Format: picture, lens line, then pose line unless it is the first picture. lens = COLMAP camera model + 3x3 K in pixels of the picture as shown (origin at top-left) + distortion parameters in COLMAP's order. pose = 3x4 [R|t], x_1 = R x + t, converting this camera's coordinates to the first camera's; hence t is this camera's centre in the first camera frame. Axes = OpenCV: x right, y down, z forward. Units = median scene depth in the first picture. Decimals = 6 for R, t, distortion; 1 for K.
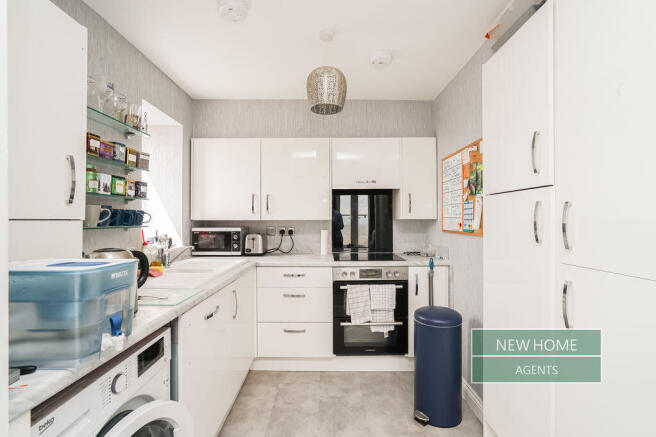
lens RADIAL K [[309.9, 0, 323.4], [0, 309.9, 217.9], [0, 0, 1]] dist [-0.012487, 0.001553]
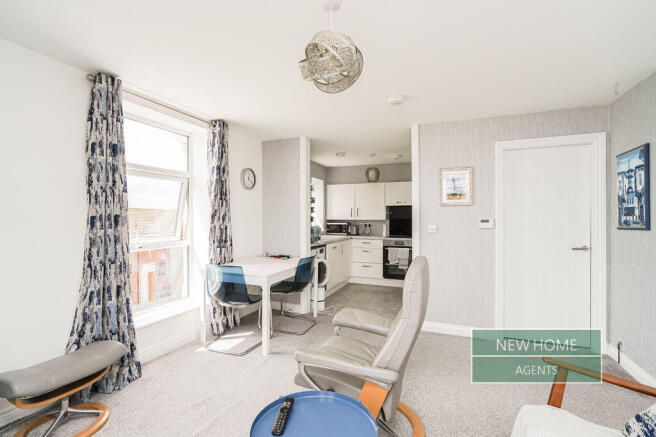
lens RADIAL K [[309.9, 0, 327.3], [0, 309.9, 217.7], [0, 0, 1]] dist [-0.012487, 0.001553]
pose [[0.927836, 0.002267, -0.372980, 0.487654], [0.000213, 0.999978, 0.006609, -0.025257], [0.372987, -0.006212, 0.927816, -1.261093]]
